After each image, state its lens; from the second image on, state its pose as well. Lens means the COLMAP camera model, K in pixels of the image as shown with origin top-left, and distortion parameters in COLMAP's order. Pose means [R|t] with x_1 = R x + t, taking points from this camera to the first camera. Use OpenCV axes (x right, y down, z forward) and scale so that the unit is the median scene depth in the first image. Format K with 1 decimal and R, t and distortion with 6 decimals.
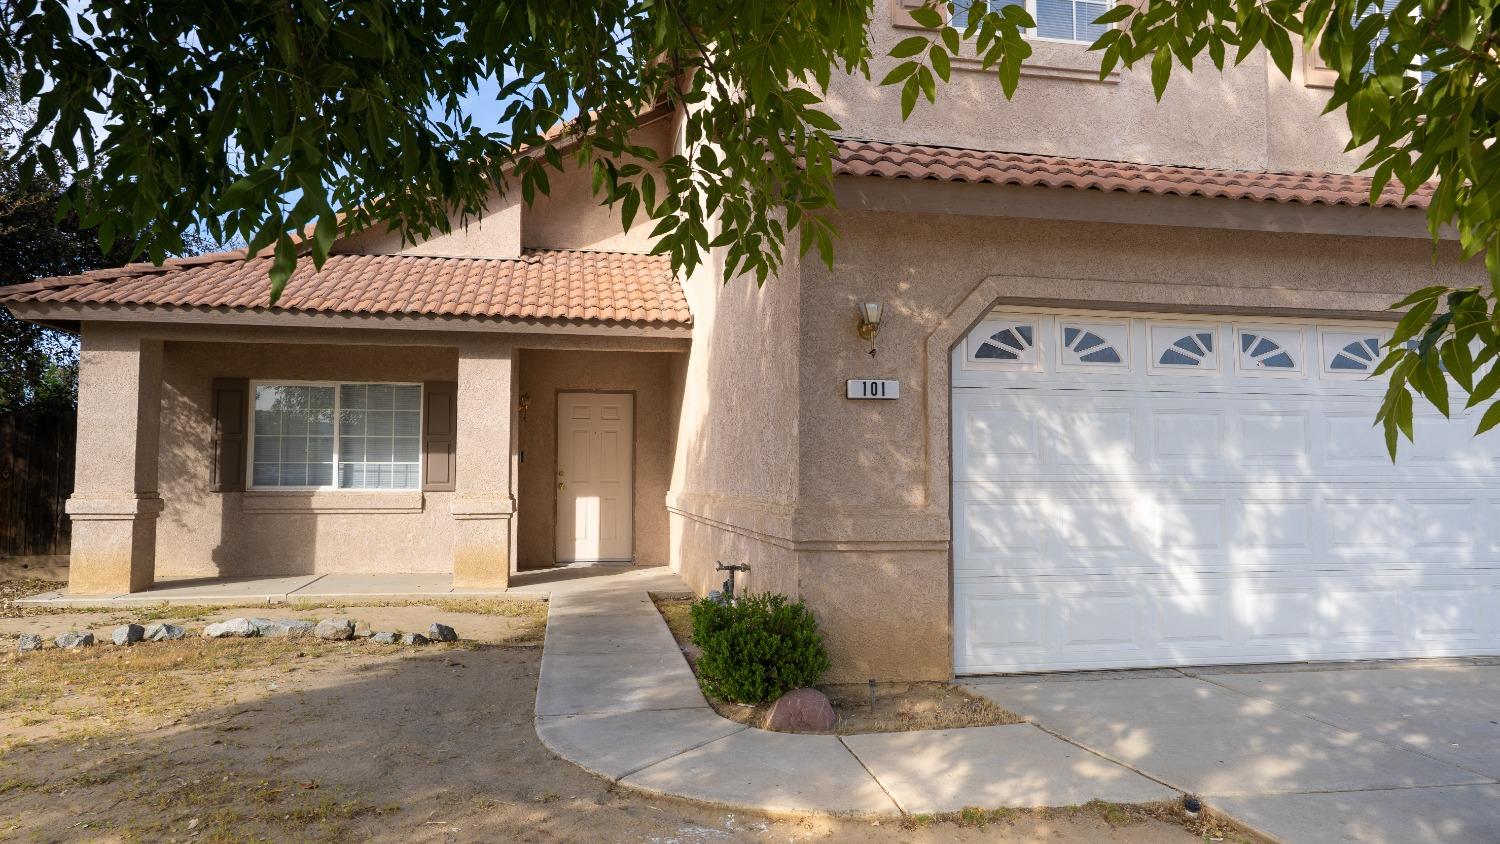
lens RADIAL K [[970.5, 0, 749.8], [0, 970.5, 413.5], [0, 0, 1]] dist [-0.006482, 0.000043]
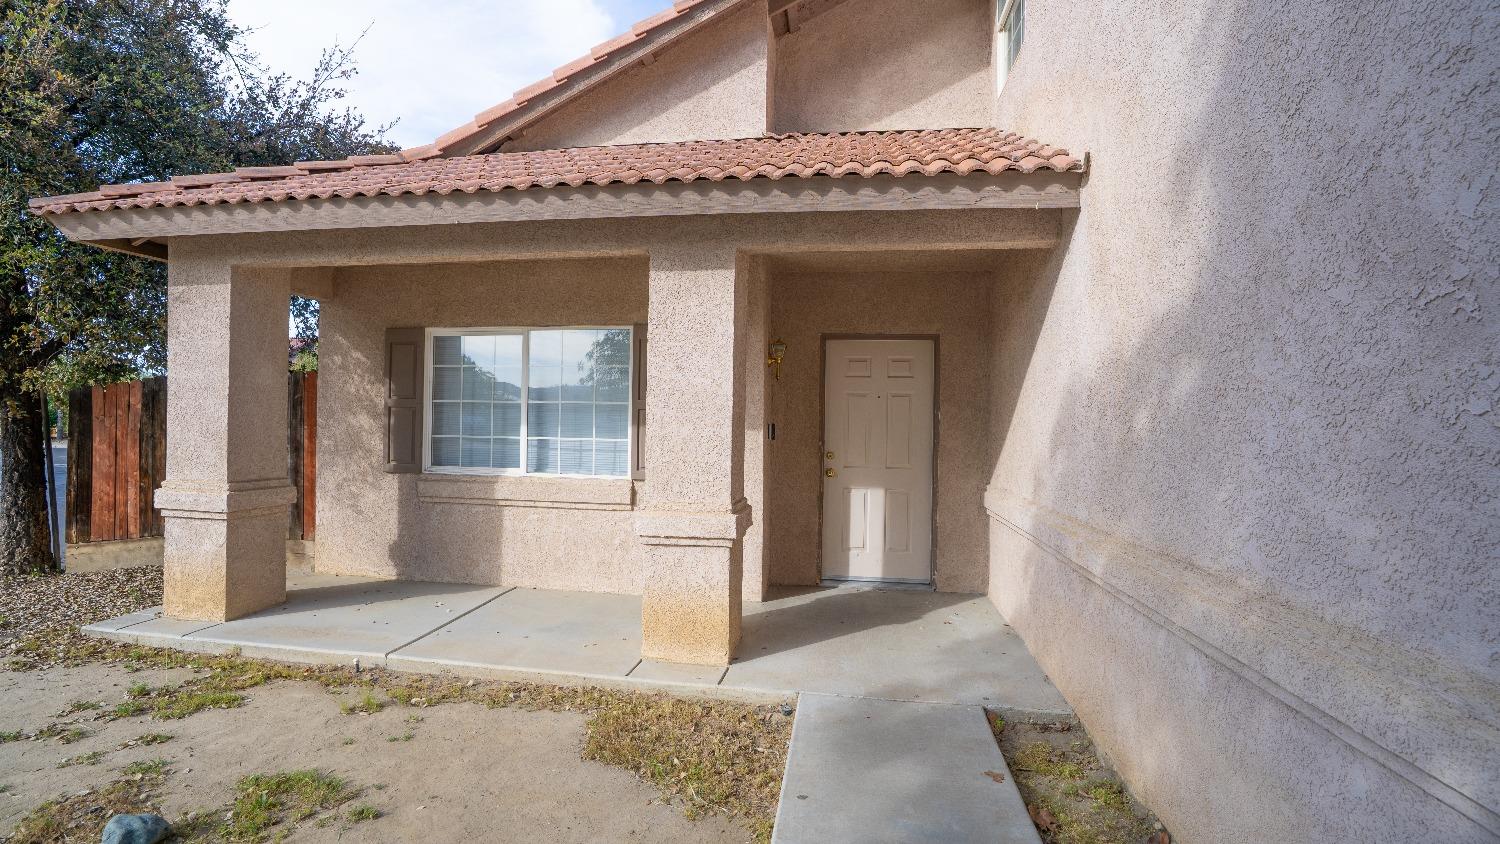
lens RADIAL K [[685.6, 0, 748.2], [0, 685.6, 420.9], [0, 0, 1]] dist [-0.046585, -0.000333]
pose [[0.944766, 0.012975, -0.327490, -0.098486], [0.006324, 0.998308, 0.057796, 0.009513], [0.327686, -0.056675, 0.943085, 0.575907]]
